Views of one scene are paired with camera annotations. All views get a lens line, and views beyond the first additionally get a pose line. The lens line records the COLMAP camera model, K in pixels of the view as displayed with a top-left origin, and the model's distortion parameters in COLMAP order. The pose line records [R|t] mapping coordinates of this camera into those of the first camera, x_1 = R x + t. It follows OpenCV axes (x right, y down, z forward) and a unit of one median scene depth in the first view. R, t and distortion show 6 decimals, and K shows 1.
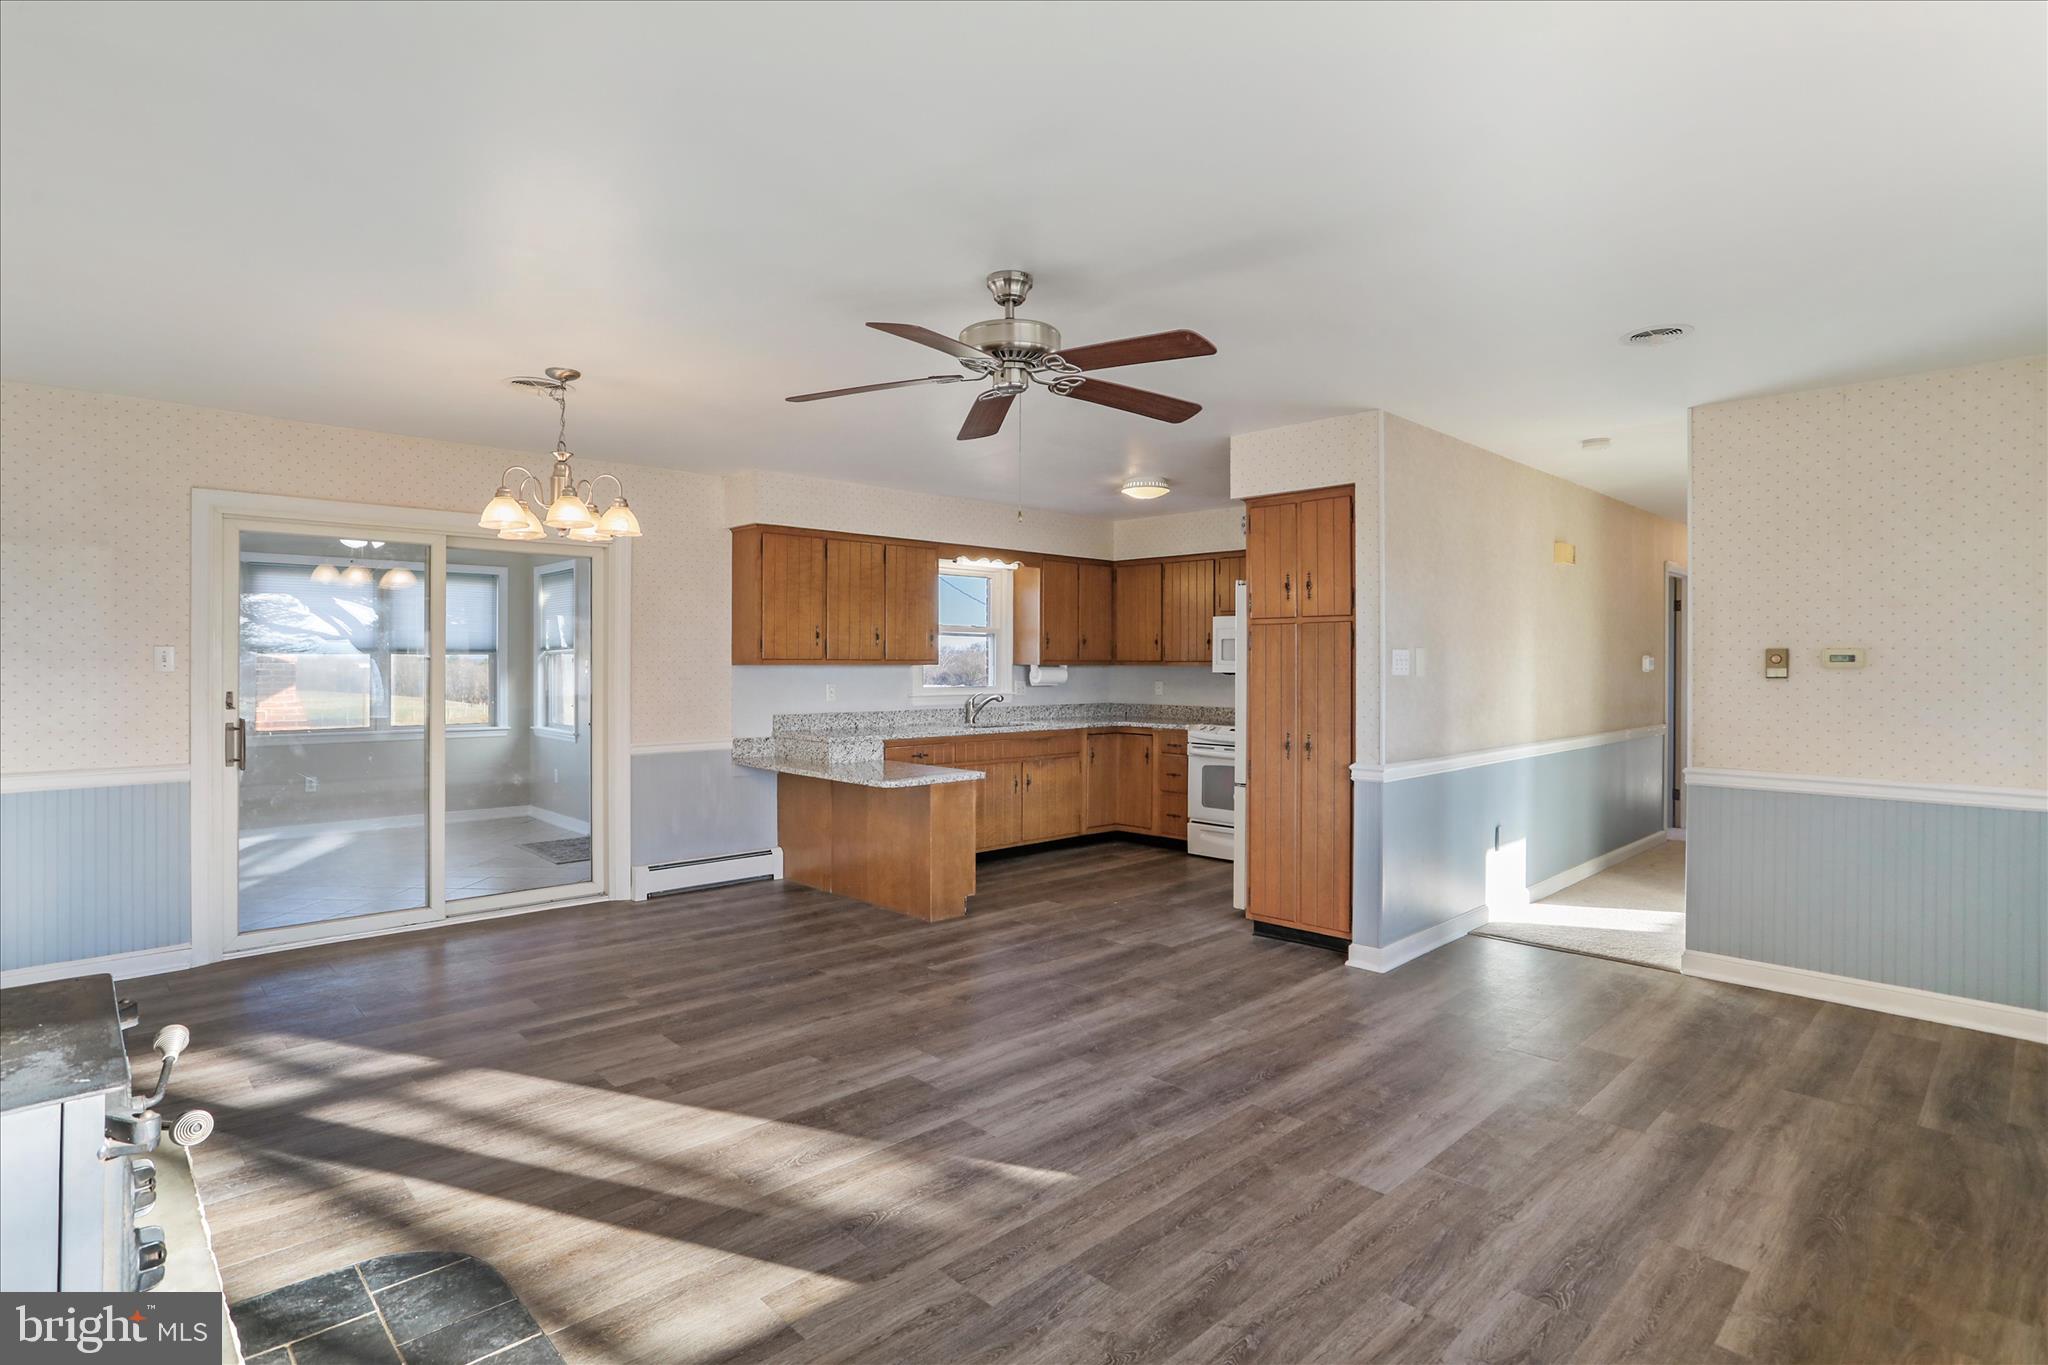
lens RADIAL K [[1018.4, 0, 1022.3], [0, 1018.4, 679.1], [0, 0, 1]] dist [-0.040818, 0.018297]
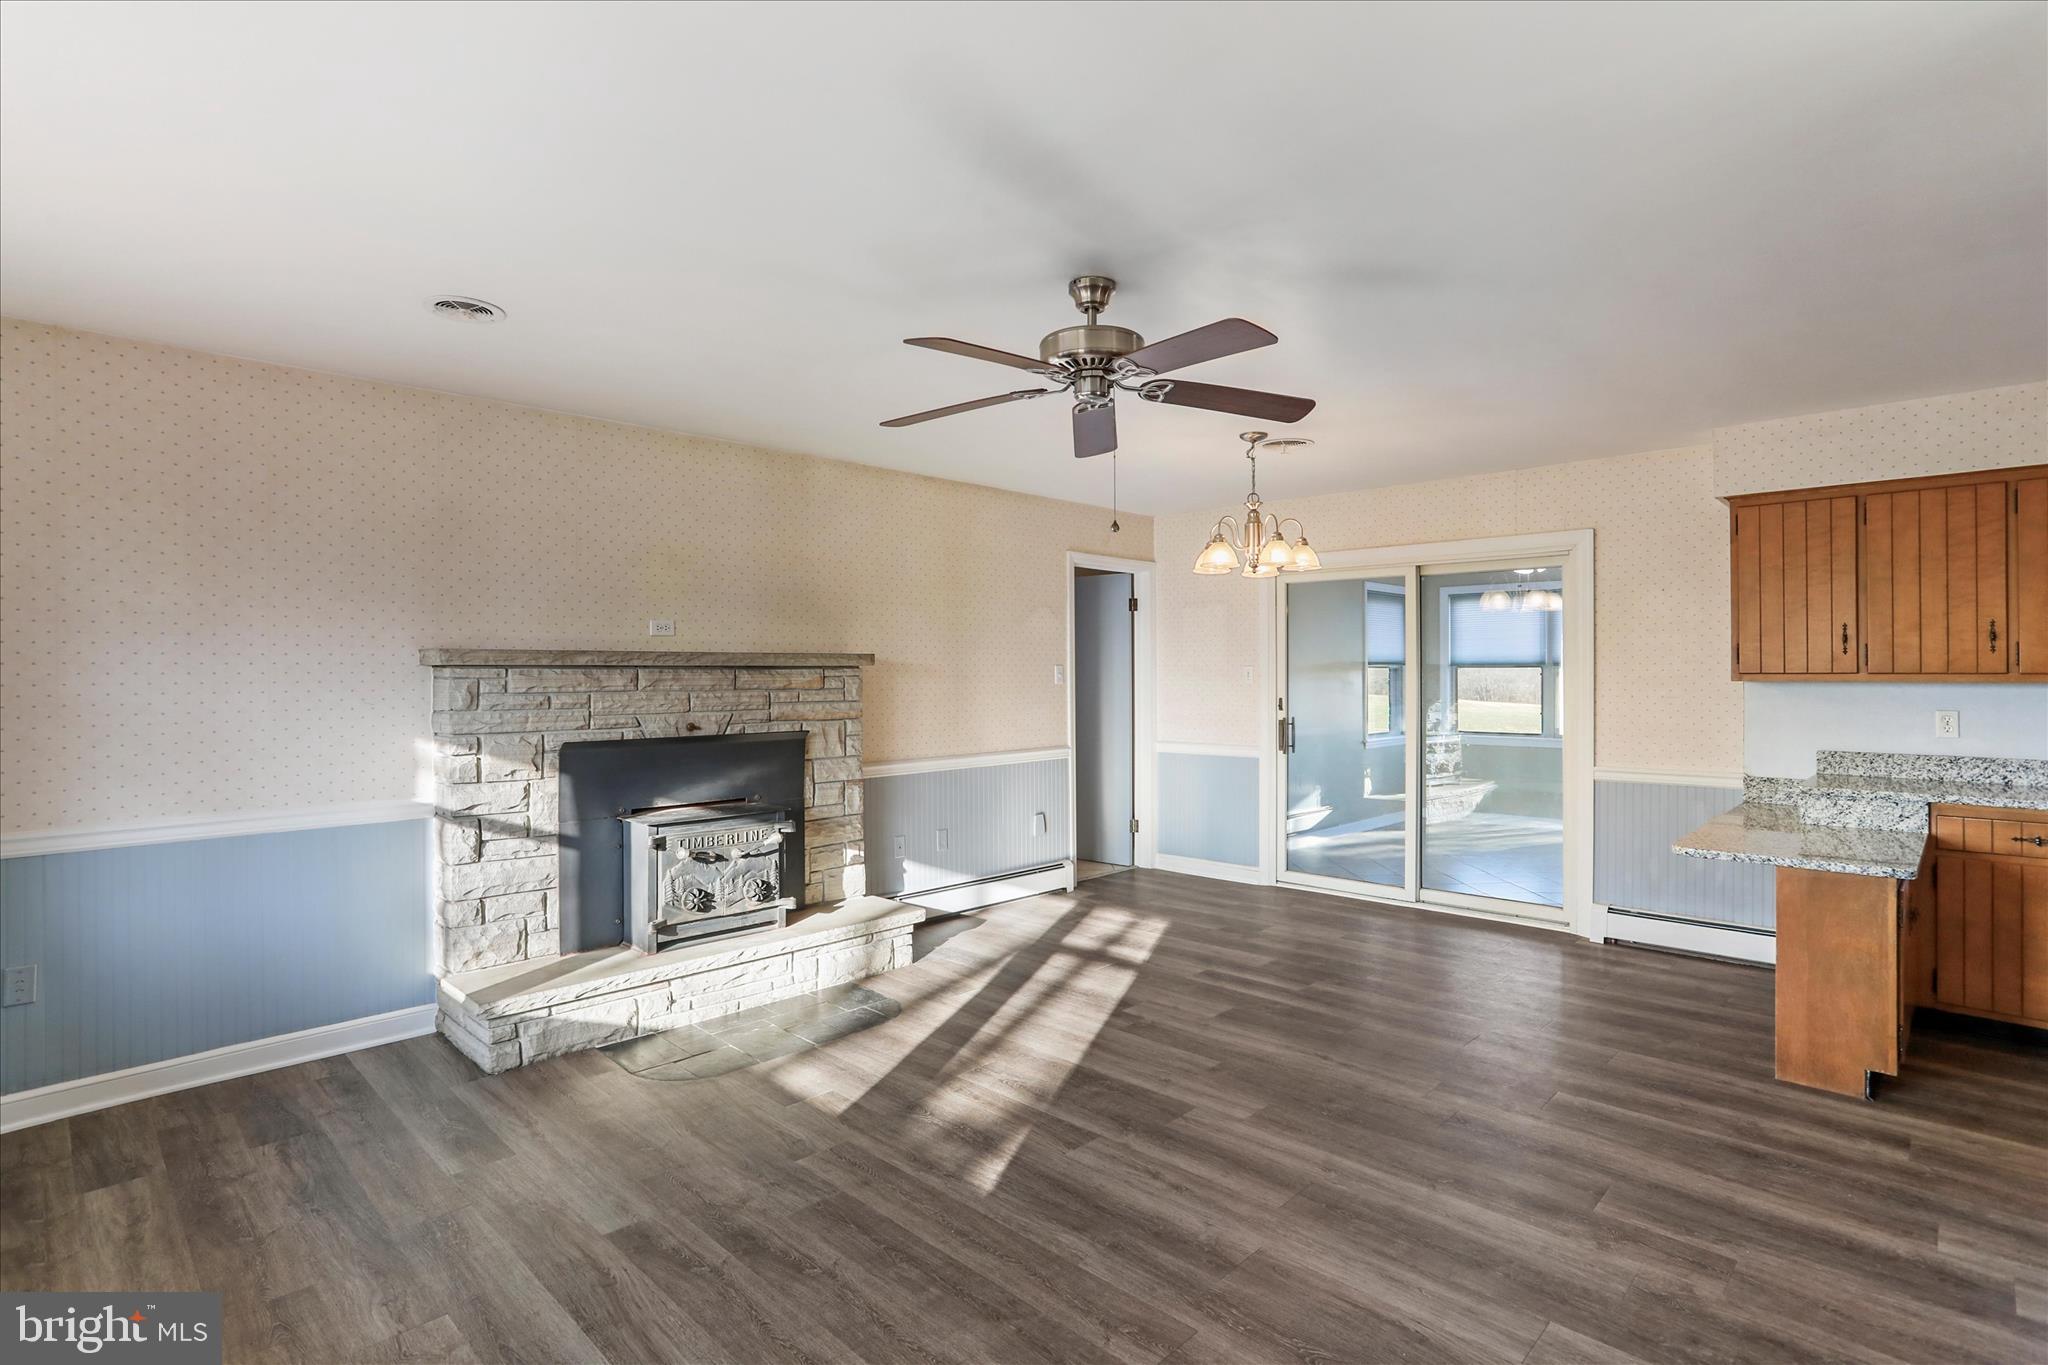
lens RADIAL K [[1018.4, 0, 1038.6], [0, 1018.4, 670.7], [0, 0, 1]] dist [-0.040818, 0.018297]
pose [[0.039253, -0.004339, -0.999220, 0.567463], [-0.015265, 0.999871, -0.004941, -0.011712], [0.999113, 0.015447, 0.039182, 0.540275]]
